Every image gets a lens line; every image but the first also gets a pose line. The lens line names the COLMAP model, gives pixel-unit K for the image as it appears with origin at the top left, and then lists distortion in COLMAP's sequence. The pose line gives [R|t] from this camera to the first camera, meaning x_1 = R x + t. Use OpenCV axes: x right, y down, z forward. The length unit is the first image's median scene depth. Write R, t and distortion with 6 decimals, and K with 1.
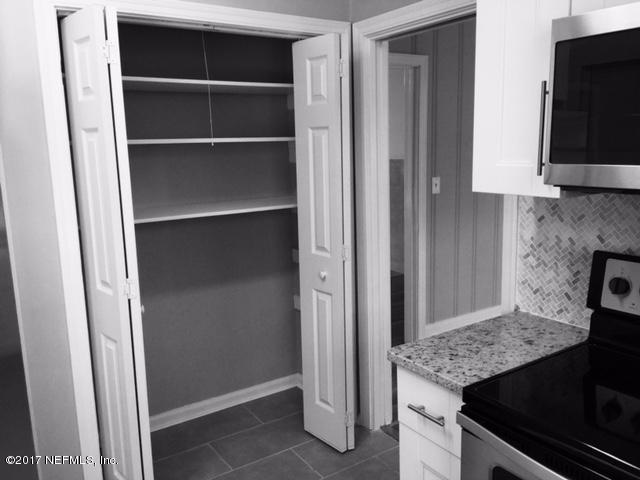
lens RADIAL K [[539.9, 0, 320.0], [0, 539.9, 240.0], [0, 0, 1]] dist [0.084856, -0.149063]
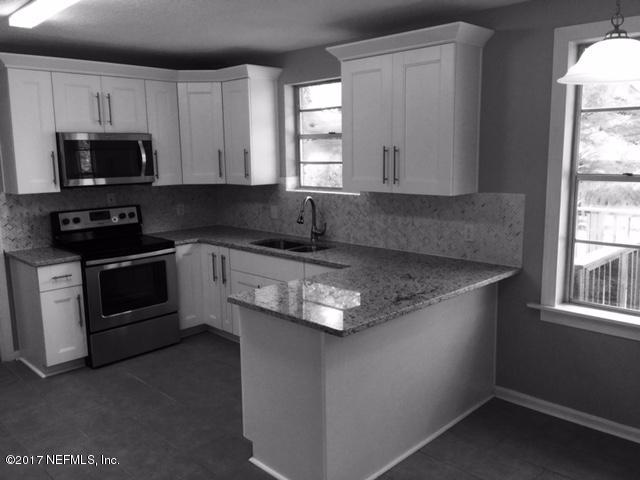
lens RADIAL K [[539.9, 0, 320.0], [0, 539.9, 240.0], [0, 0, 1]] dist [0.084856, -0.149063]
pose [[-0.210119, -0.125490, 0.969589, -2.188067], [0.194933, 0.966438, 0.167326, -0.037569], [-0.958046, 0.224163, -0.178605, 0.207786]]
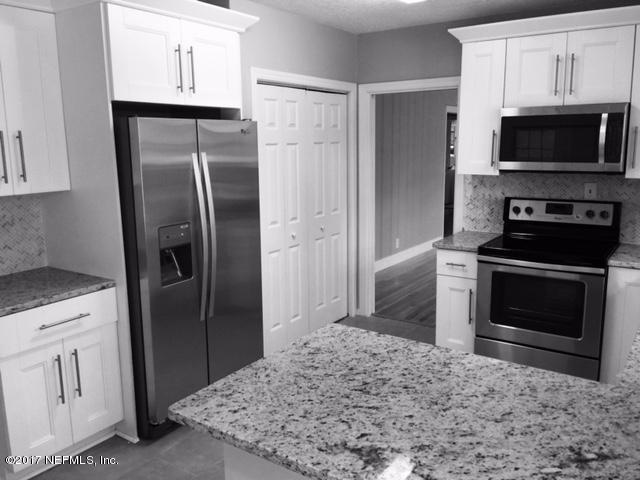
lens RADIAL K [[539.9, 0, 320.0], [0, 539.9, 240.0], [0, 0, 1]] dist [0.084856, -0.149063]
pose [[0.924602, -0.049811, 0.377664, -1.093066], [0.051135, 0.998670, 0.006528, 0.138892], [-0.377487, 0.013276, 0.925920, -0.872588]]
